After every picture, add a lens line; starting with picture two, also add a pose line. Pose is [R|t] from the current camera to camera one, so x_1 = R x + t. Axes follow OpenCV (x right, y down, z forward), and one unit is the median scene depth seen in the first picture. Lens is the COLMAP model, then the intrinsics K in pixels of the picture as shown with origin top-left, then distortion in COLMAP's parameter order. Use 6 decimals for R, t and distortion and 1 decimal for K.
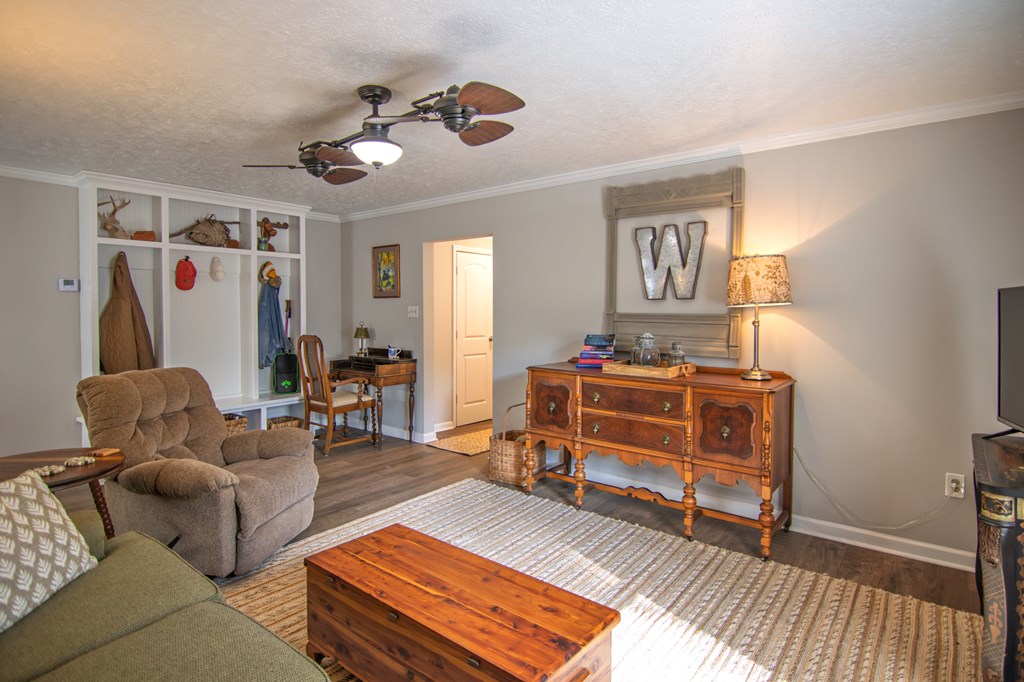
lens RADIAL K [[557.0, 0, 512.8], [0, 557.0, 315.7], [0, 0, 1]] dist [-0.000786, -0.000508]
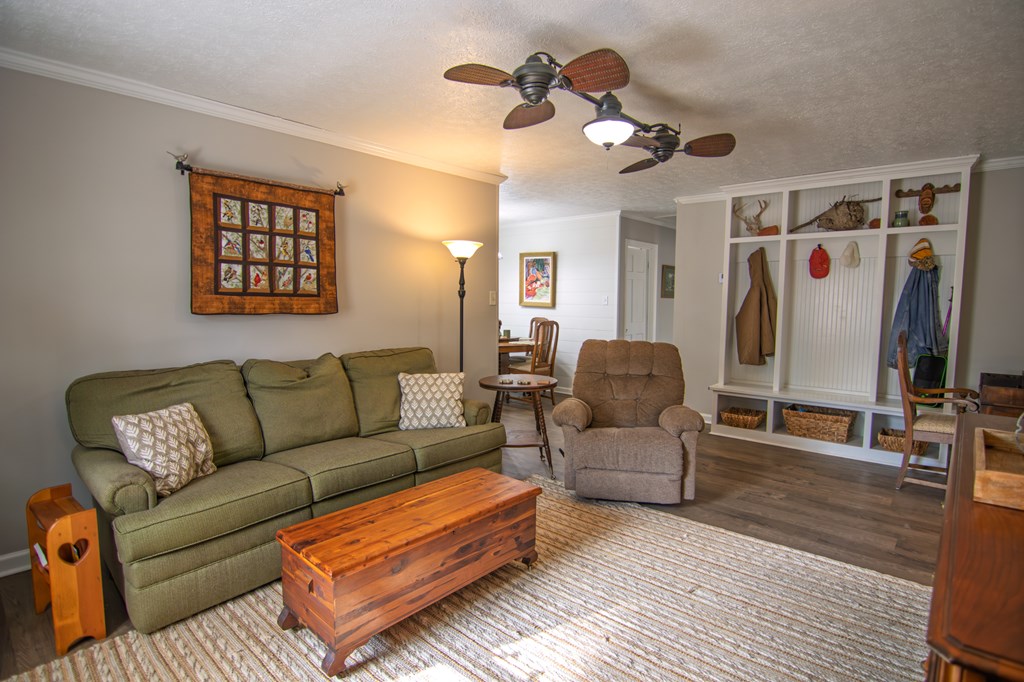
lens RADIAL K [[534.6, 0, 509.0], [0, 534.6, 347.4], [0, 0, 1]] dist [-0.002170, -0.014987]
pose [[-0.083136, 0.091273, -0.992350, 0.527932], [-0.019317, 0.995462, 0.093177, -0.001144], [0.996351, 0.026916, -0.080996, 0.651746]]
